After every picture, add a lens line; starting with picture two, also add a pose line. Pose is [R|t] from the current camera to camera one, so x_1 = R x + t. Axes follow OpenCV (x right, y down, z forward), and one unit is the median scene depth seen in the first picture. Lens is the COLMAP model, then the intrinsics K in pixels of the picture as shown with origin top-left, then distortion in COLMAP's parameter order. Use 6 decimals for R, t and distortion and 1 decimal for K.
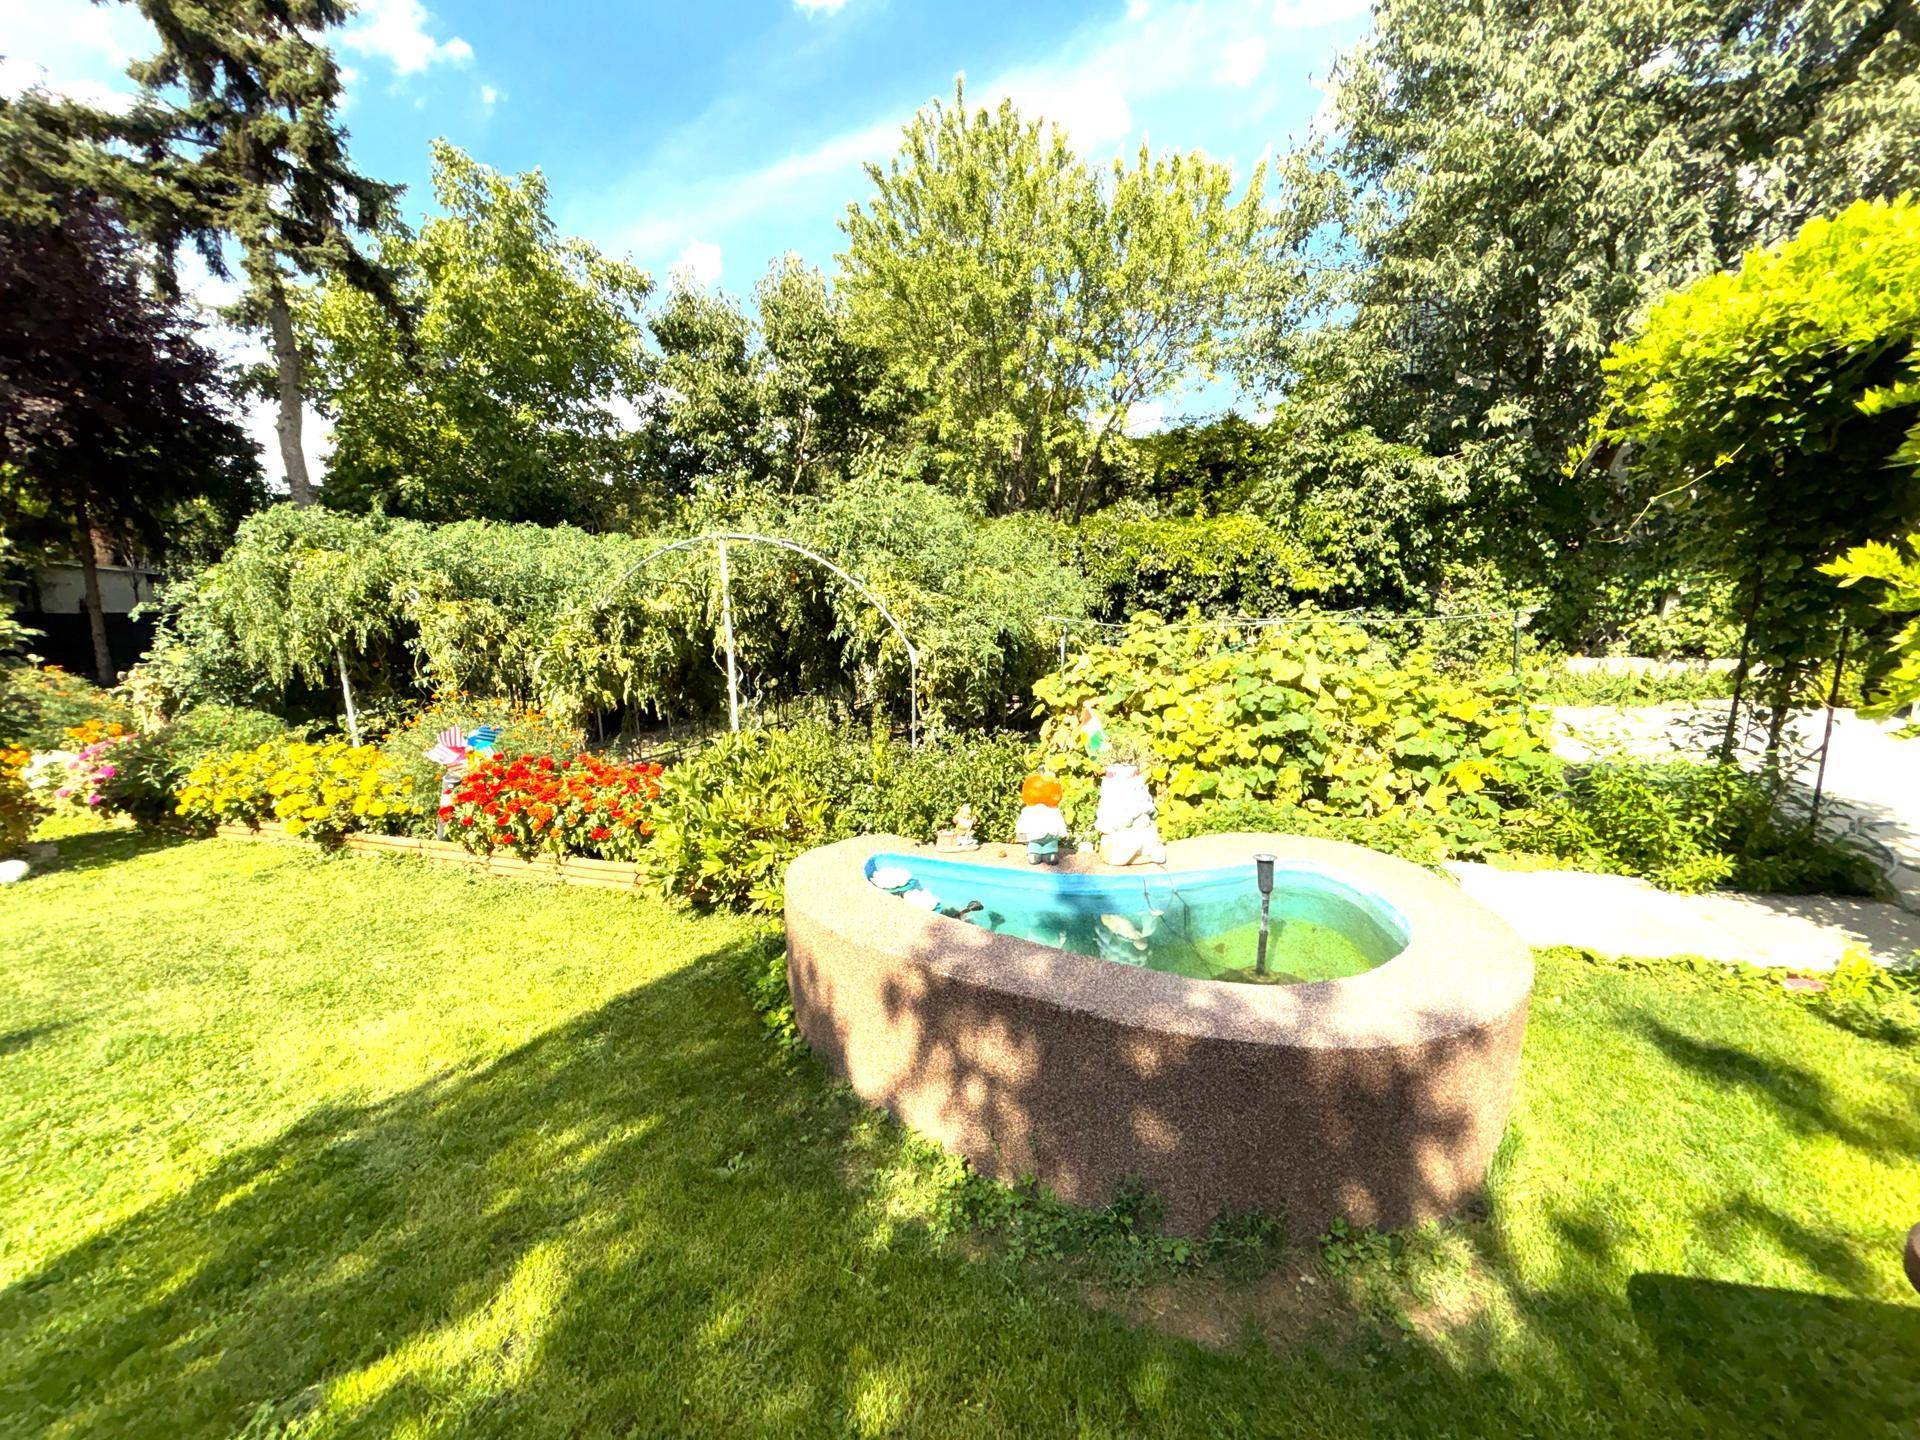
lens RADIAL K [[761.0, 0, 957.0], [0, 761.0, 709.6], [0, 0, 1]] dist [0.000156, -0.000657]
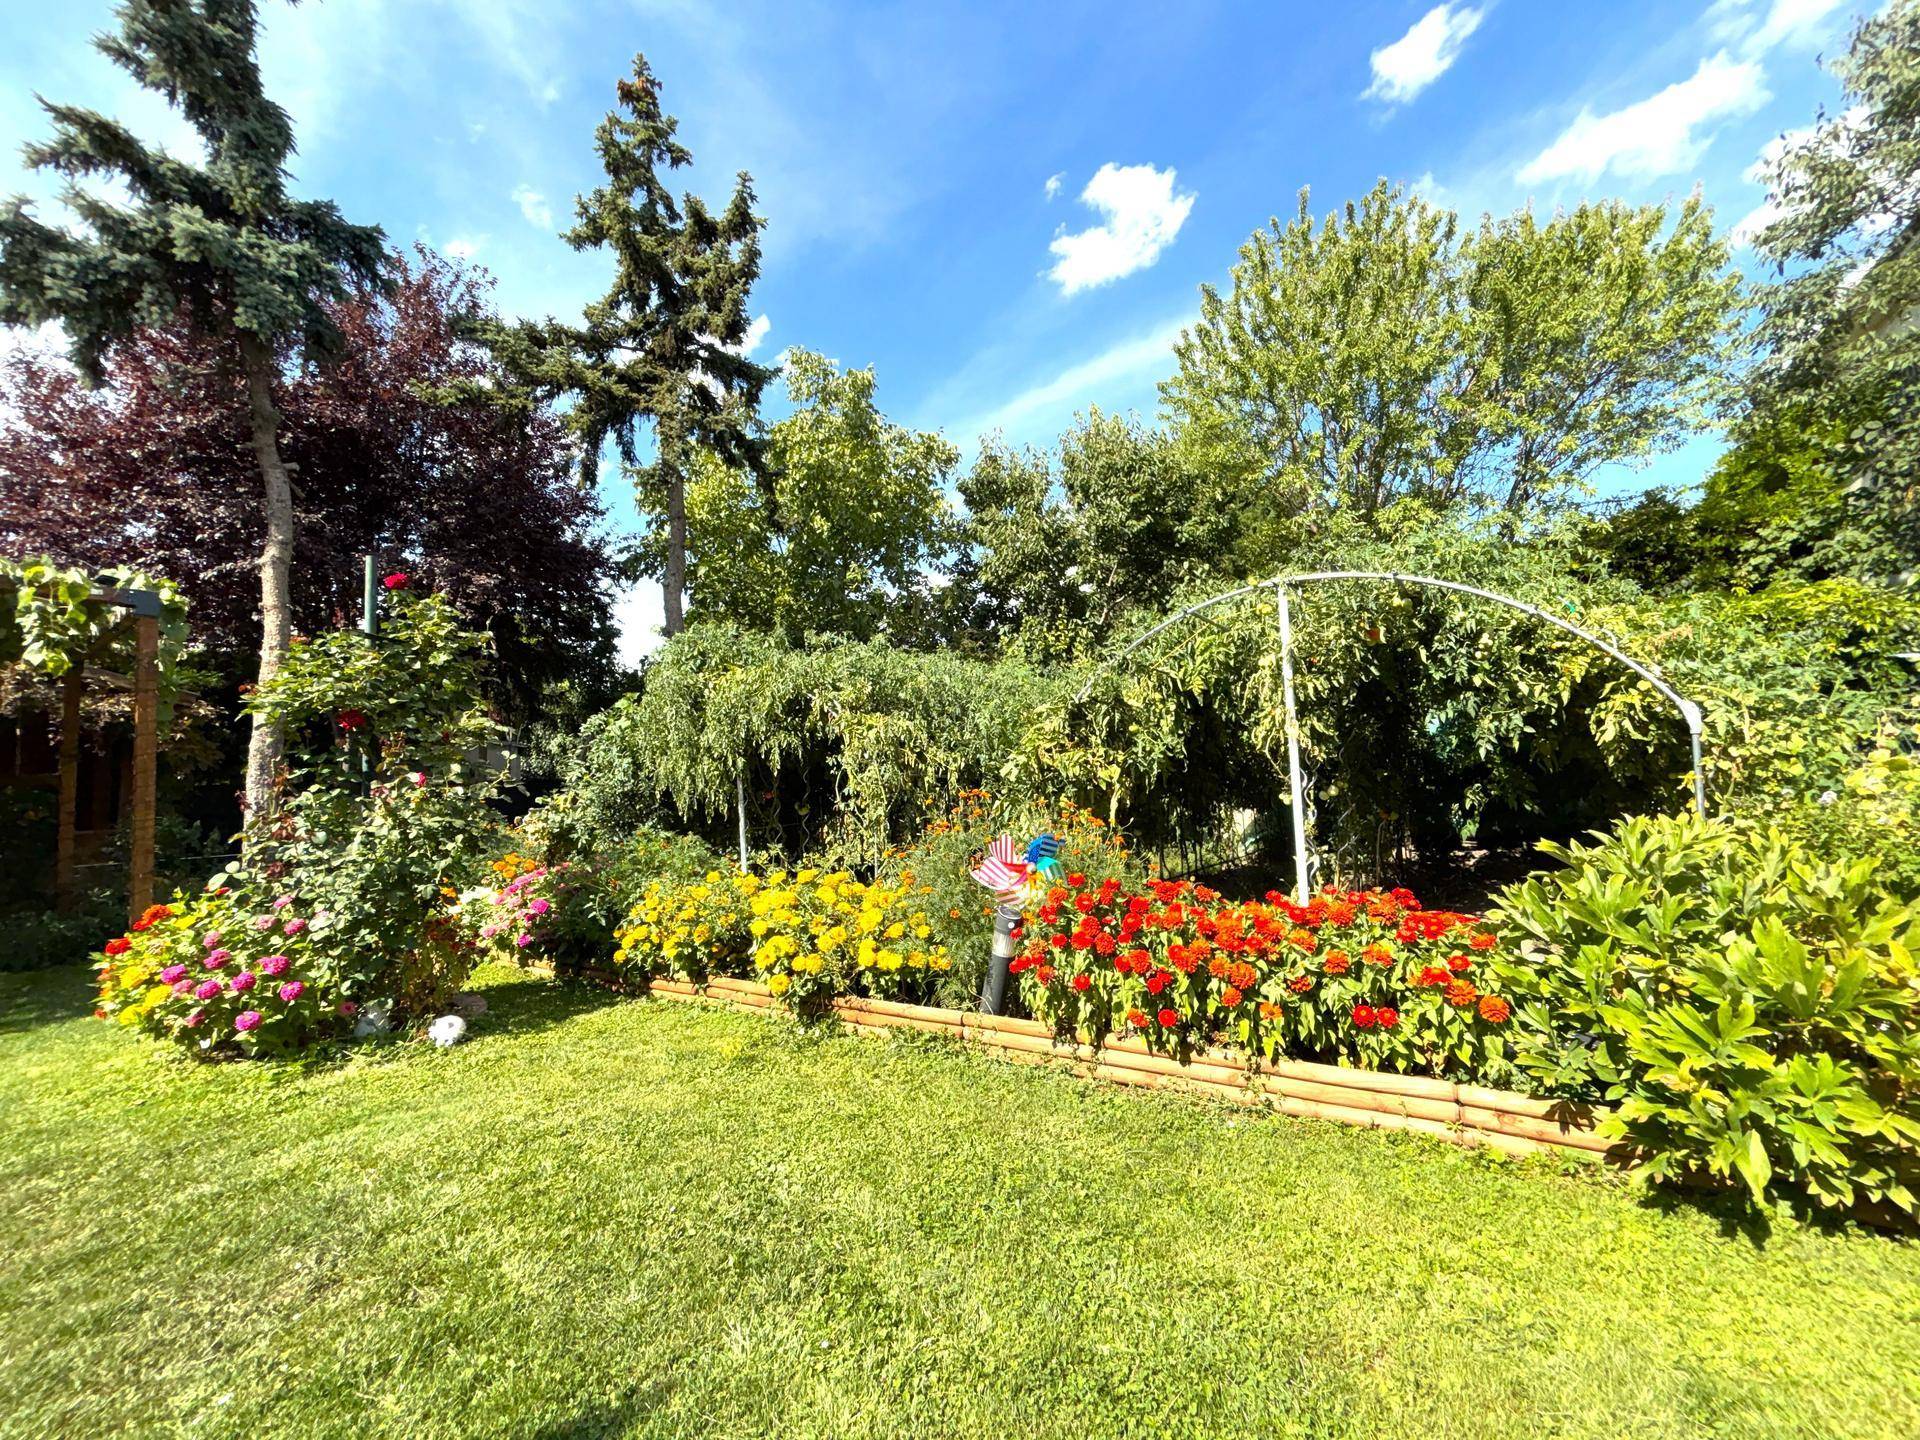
lens RADIAL K [[761.0, 0, 969.6], [0, 761.0, 714.9], [0, 0, 1]] dist [0.000156, -0.000657]
pose [[0.968640, -0.050113, -0.243362, -0.343538], [-0.004590, 0.975674, -0.219179, 0.043618], [0.248426, 0.213423, 0.944847, 0.220570]]
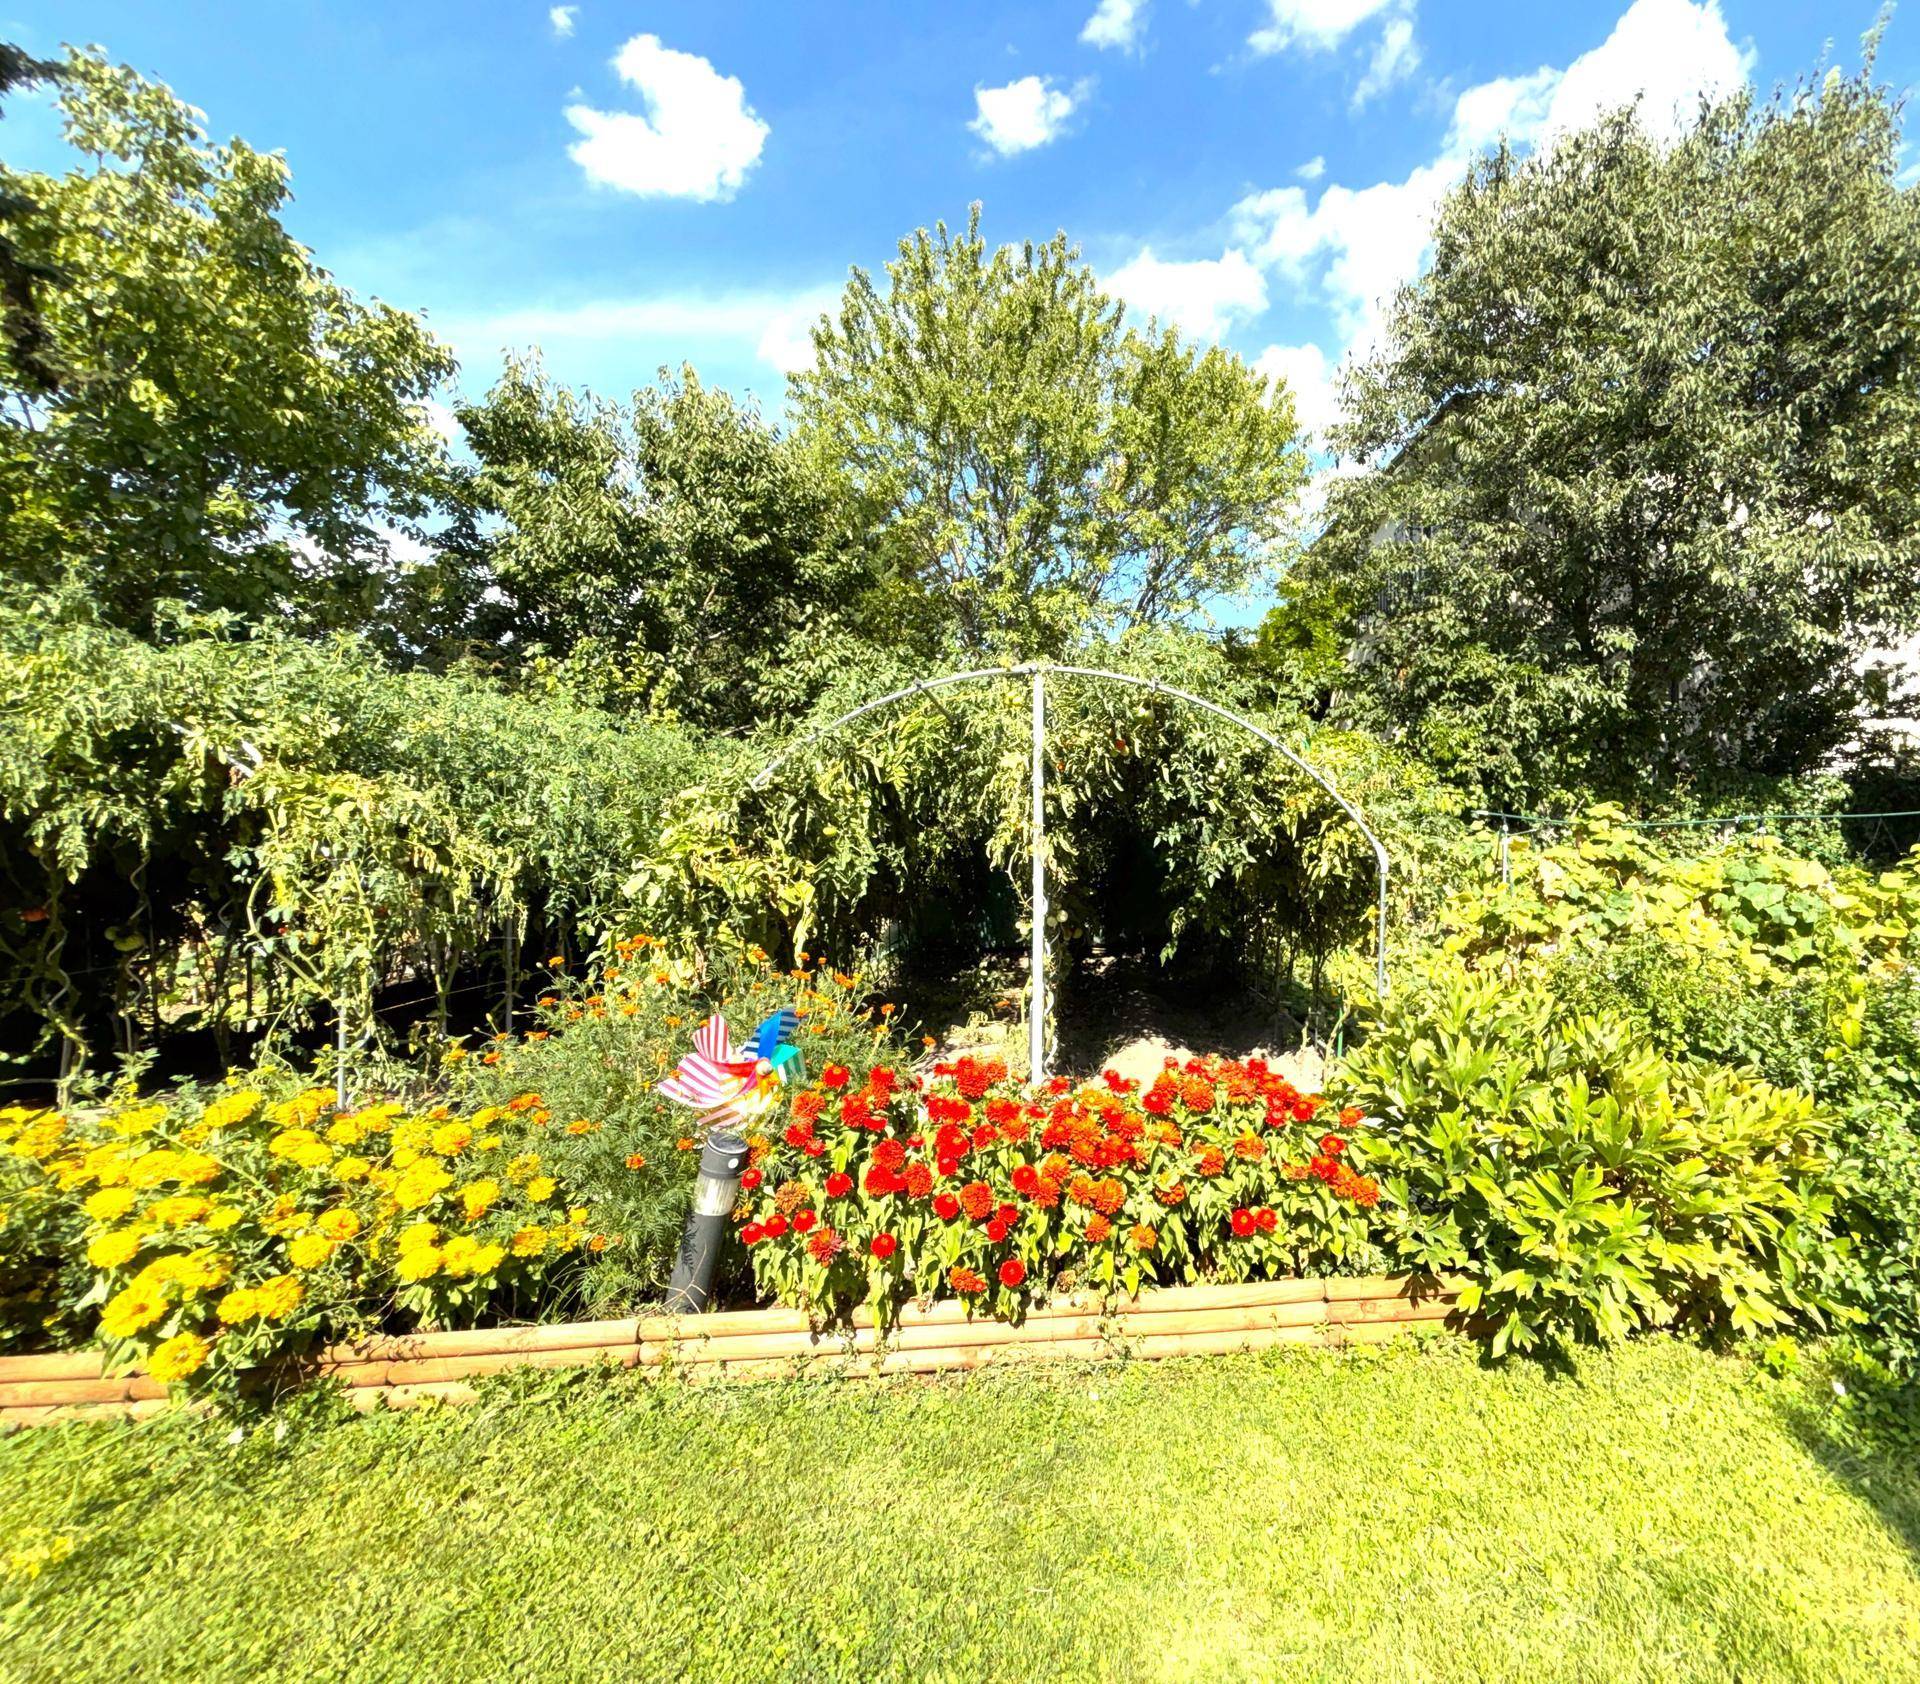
lens RADIAL K [[887.2, 0, 1111.0], [0, 887.2, 837.4], [0, 0, 1]] dist [0.003074, -0.002541]
pose [[0.912764, 0.009882, 0.408369, -0.436644], [0.055797, 0.987321, -0.148604, 0.006901], [-0.404660, 0.158426, 0.900640, 0.301219]]
